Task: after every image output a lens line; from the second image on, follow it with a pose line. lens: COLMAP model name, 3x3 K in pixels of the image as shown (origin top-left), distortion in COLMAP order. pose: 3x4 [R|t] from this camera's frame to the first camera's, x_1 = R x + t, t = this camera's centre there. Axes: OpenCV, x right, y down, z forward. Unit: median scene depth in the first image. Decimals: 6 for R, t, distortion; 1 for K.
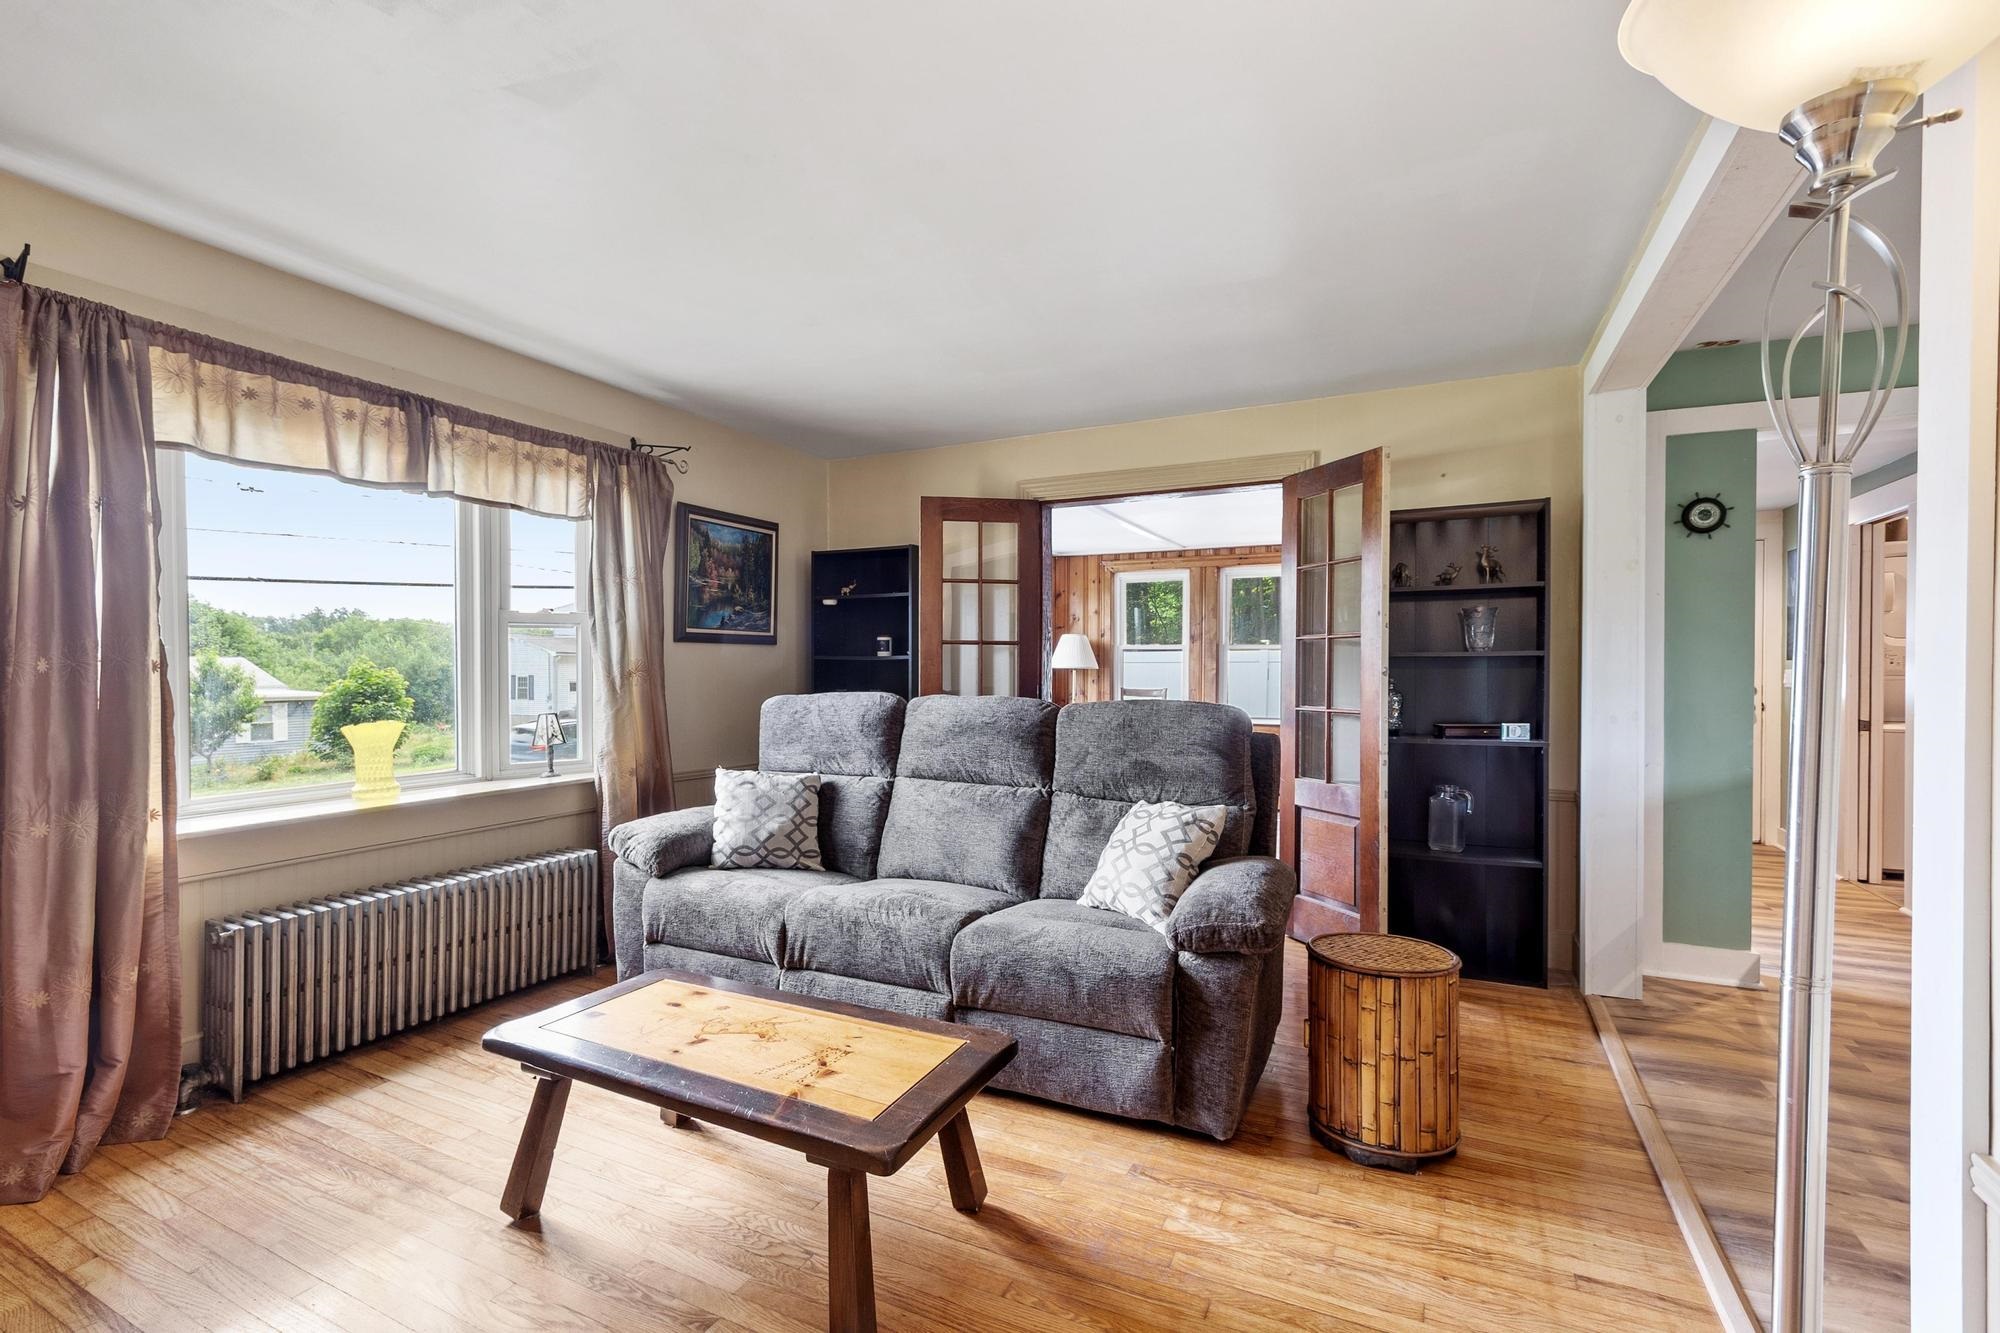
lens RADIAL K [[934.9, 0, 940.6], [0, 934.9, 681.5], [0, 0, 1]] dist [0.001952, -0.000077]
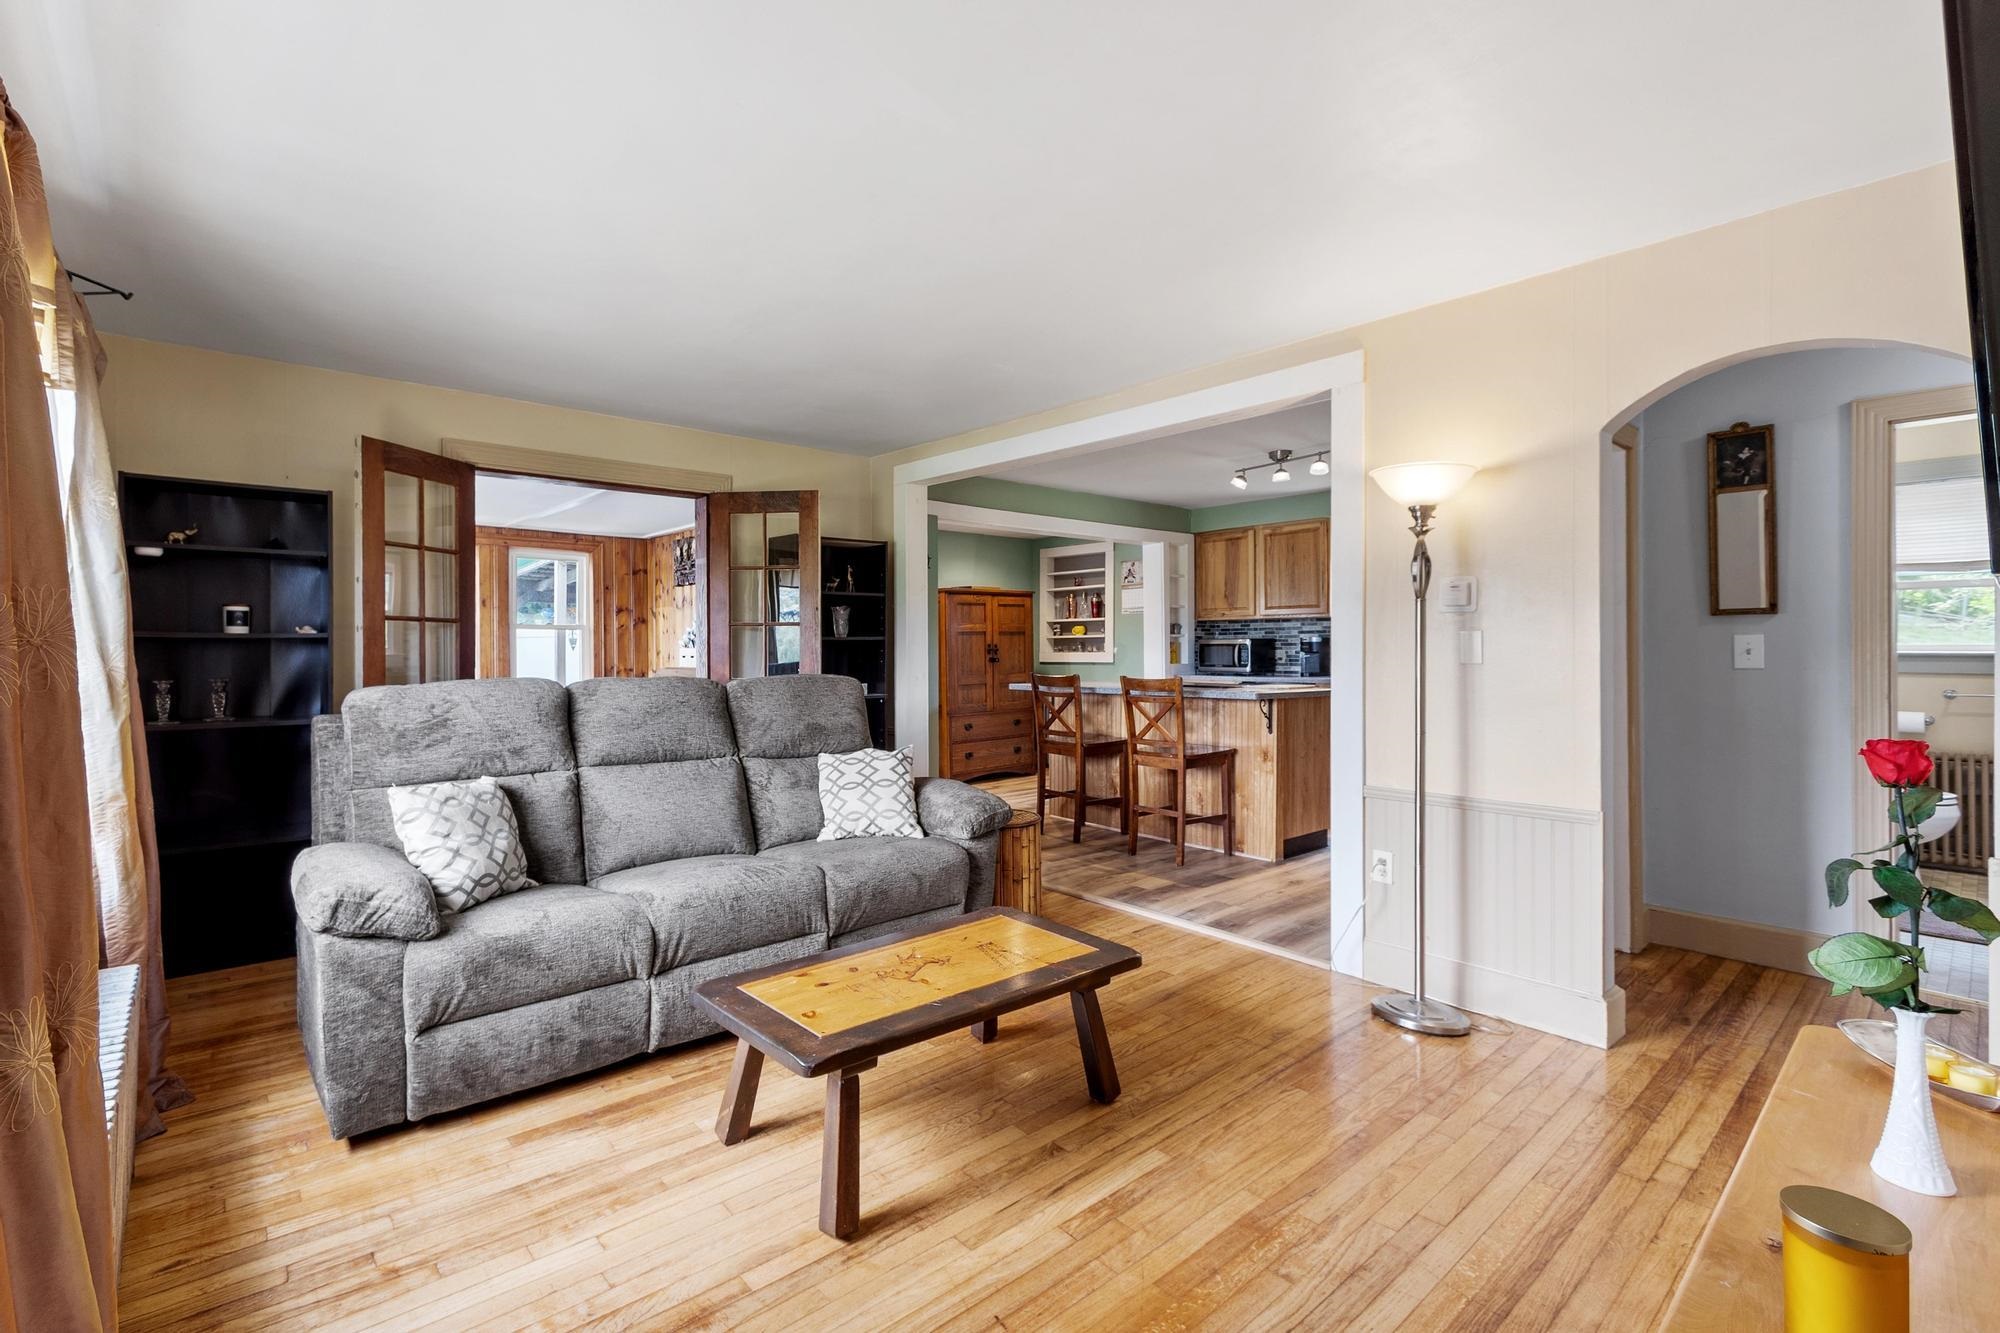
lens RADIAL K [[898.7, 0, 953.8], [0, 898.7, 654.1], [0, 0, 1]] dist [0.002285, 0.000658]
pose [[0.369355, -0.009591, 0.929239, -0.733408], [0.012670, 0.999906, 0.005284, -0.010142], [-0.929202, 0.009822, 0.369442, 0.326931]]
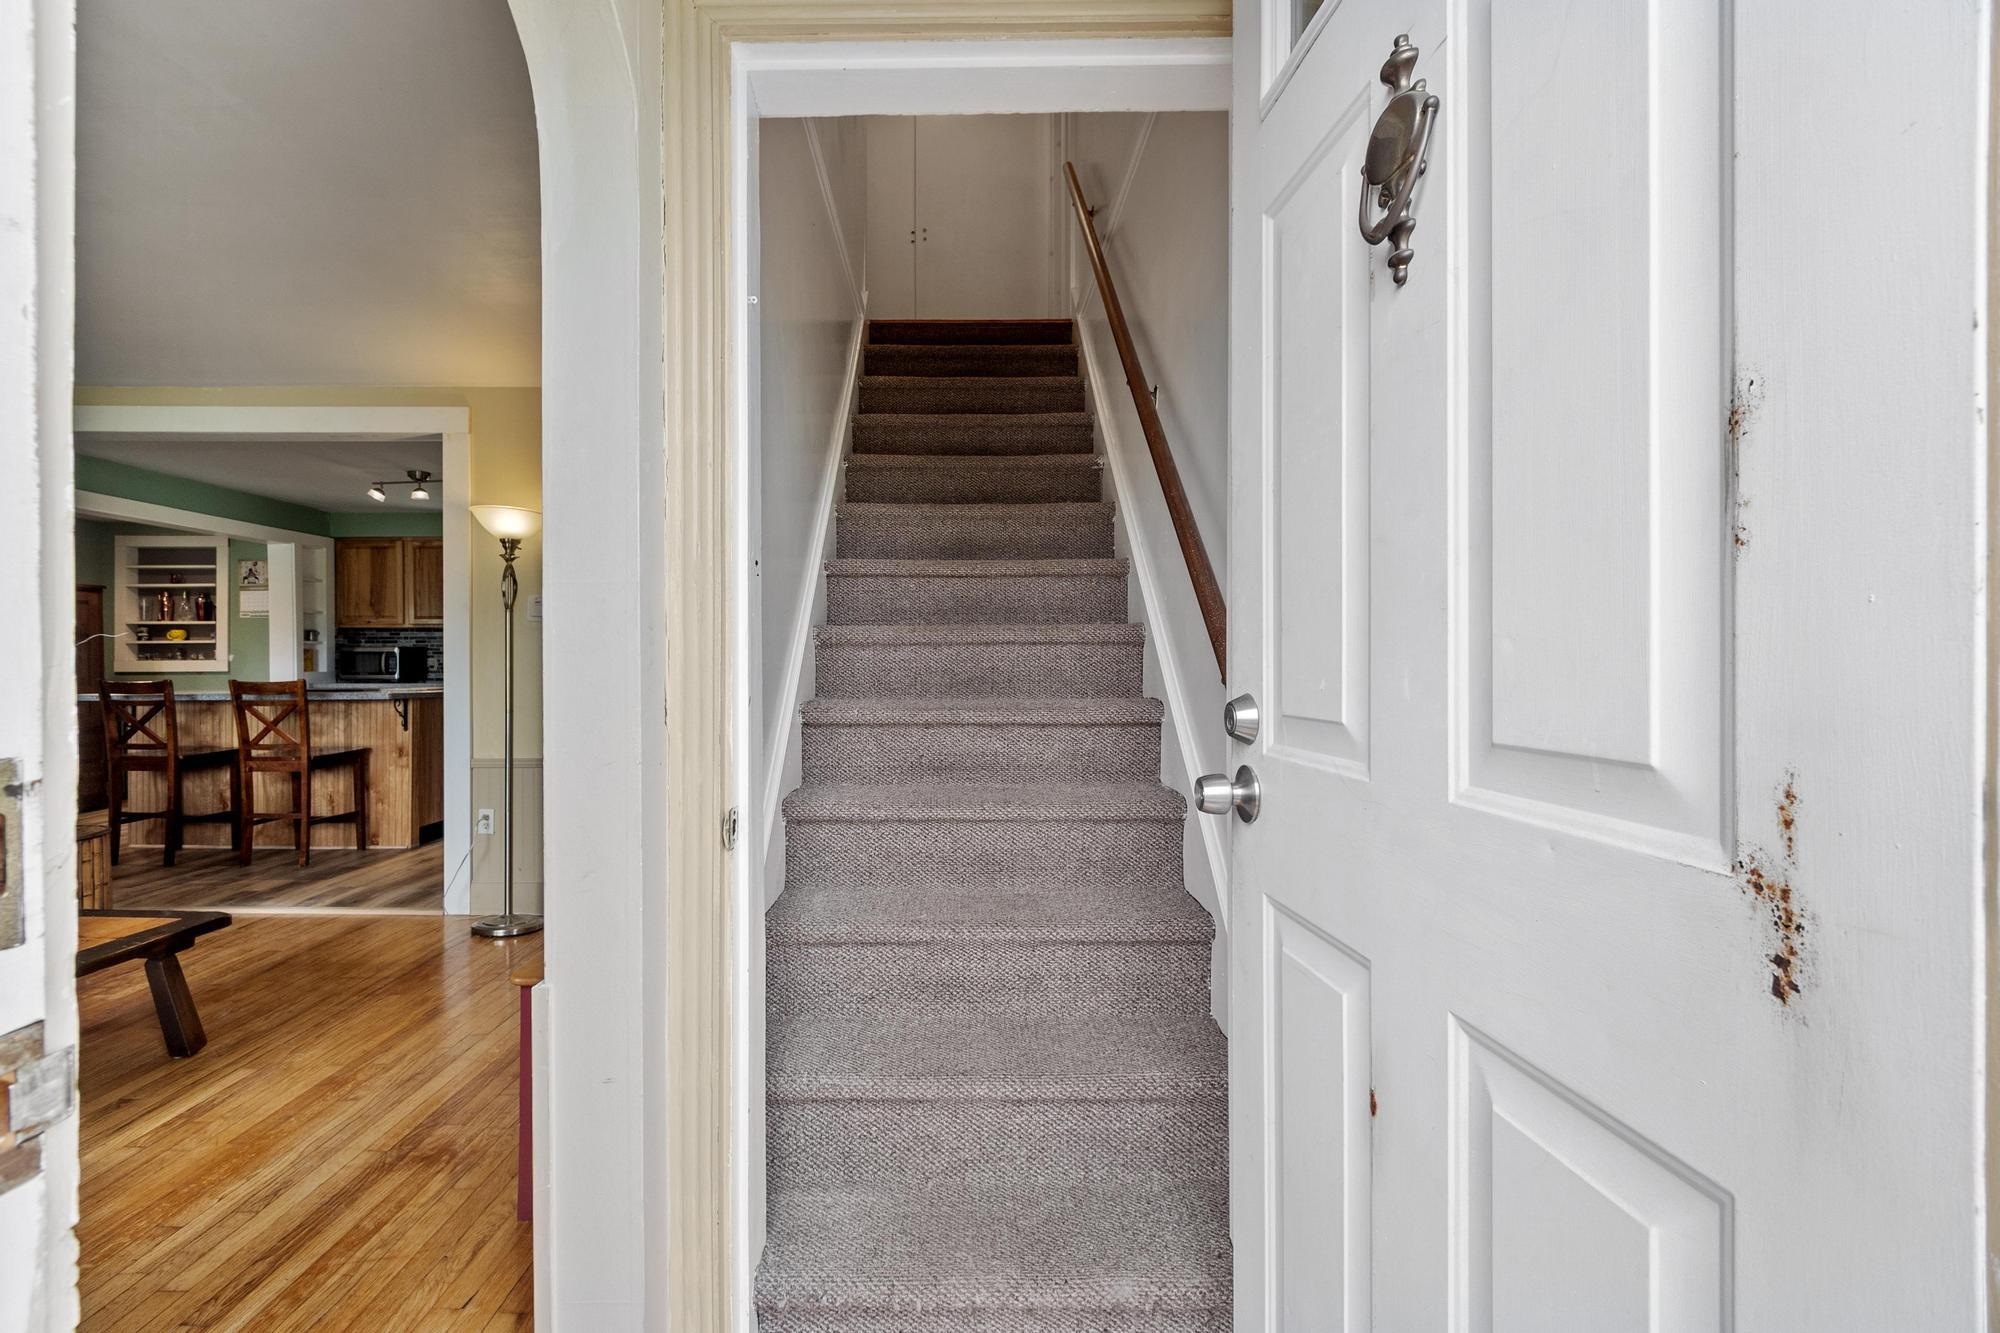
lens RADIAL K [[875.2, 0, 951.6], [0, 875.2, 663.1], [0, 0, 1]] dist [0.003659, -0.000050]
pose [[-0.457866, -0.001285, 0.889020, -0.997913], [0.009345, 0.999937, 0.006258, 0.012590], [-0.888972, 0.011173, -0.457825, 0.241756]]
